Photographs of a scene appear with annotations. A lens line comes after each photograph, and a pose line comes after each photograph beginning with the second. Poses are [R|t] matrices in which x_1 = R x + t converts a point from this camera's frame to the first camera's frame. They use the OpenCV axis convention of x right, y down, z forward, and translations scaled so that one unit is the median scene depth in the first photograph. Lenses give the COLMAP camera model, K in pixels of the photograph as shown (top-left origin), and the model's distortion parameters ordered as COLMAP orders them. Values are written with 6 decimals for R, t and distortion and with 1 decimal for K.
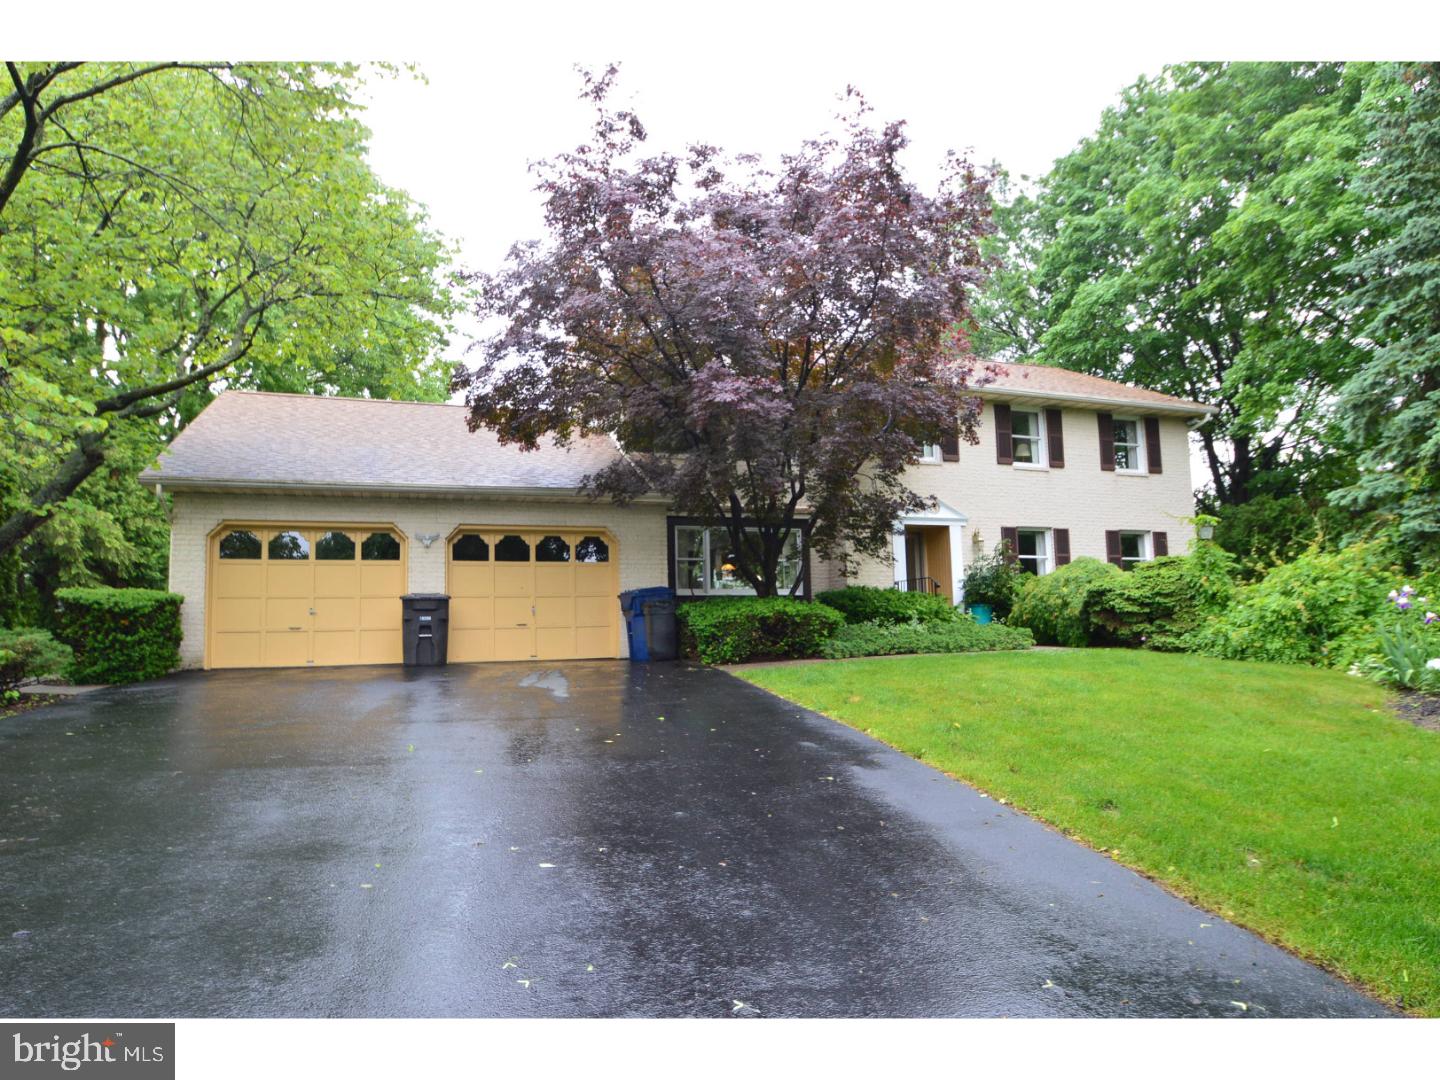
lens RADIAL K [[880.6, 0, 719.5], [0, 880.6, 536.7], [0, 0, 1]] dist [-0.024327, 0.000236]
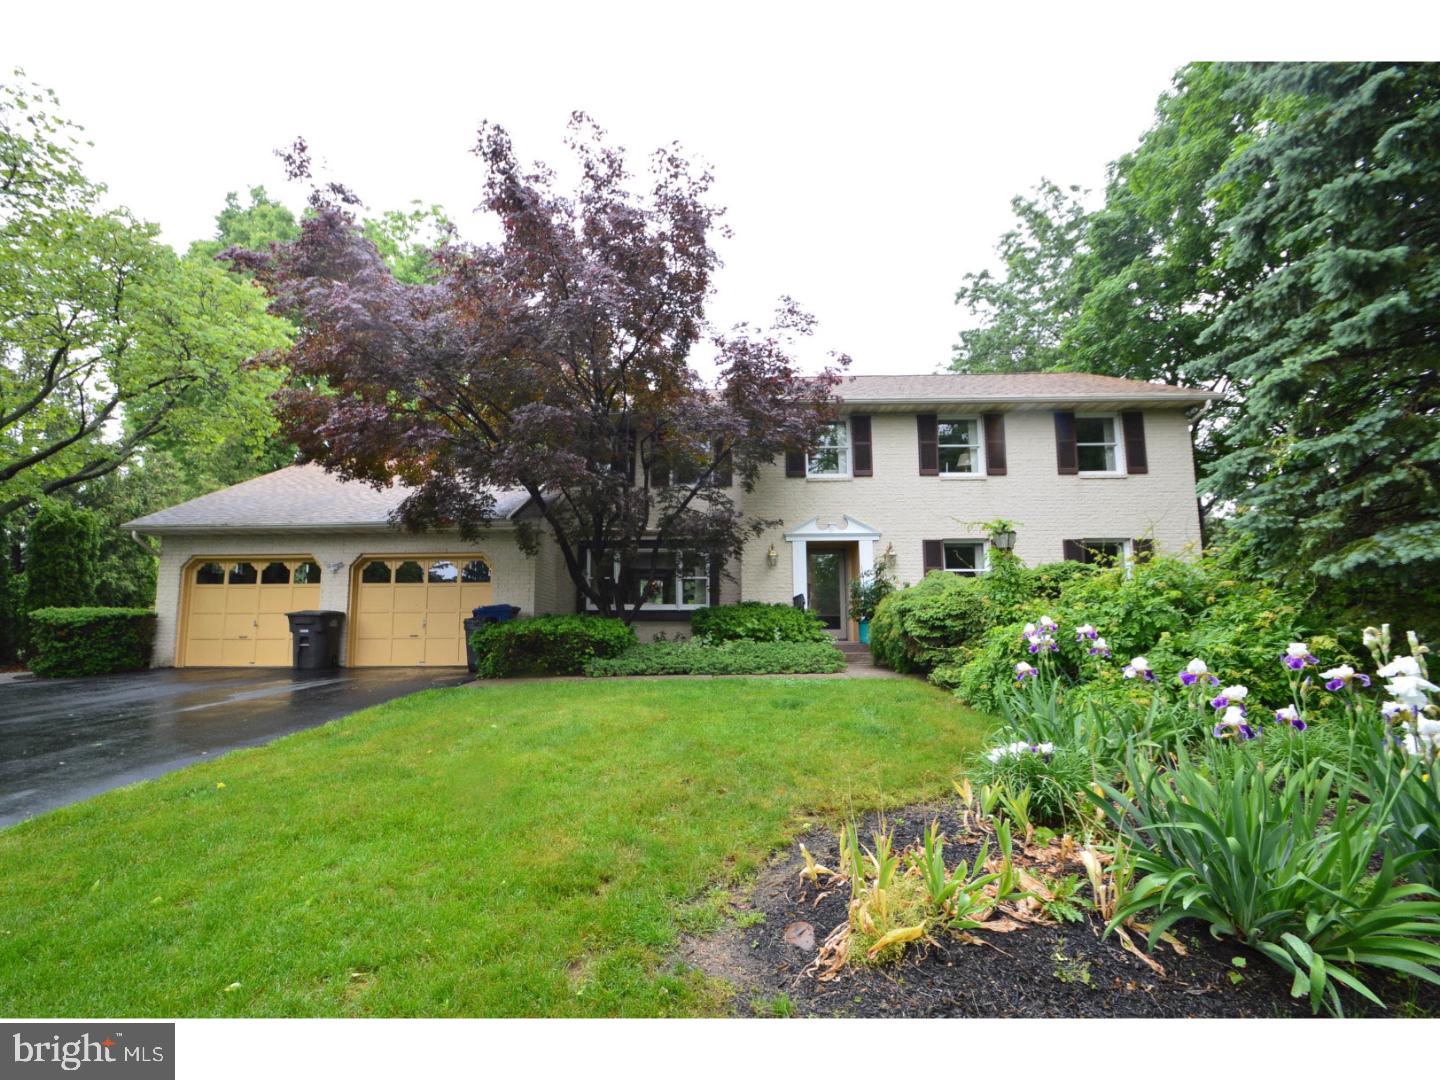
lens RADIAL K [[672.1, 0, 718.4], [0, 672.1, 541.5], [0, 0, 1]] dist [-0.000339, -0.000672]
pose [[0.929817, -0.032392, -0.366594, 0.517584], [0.024431, 0.999354, -0.026339, 0.005948], [0.367210, 0.015534, 0.930008, 0.308448]]
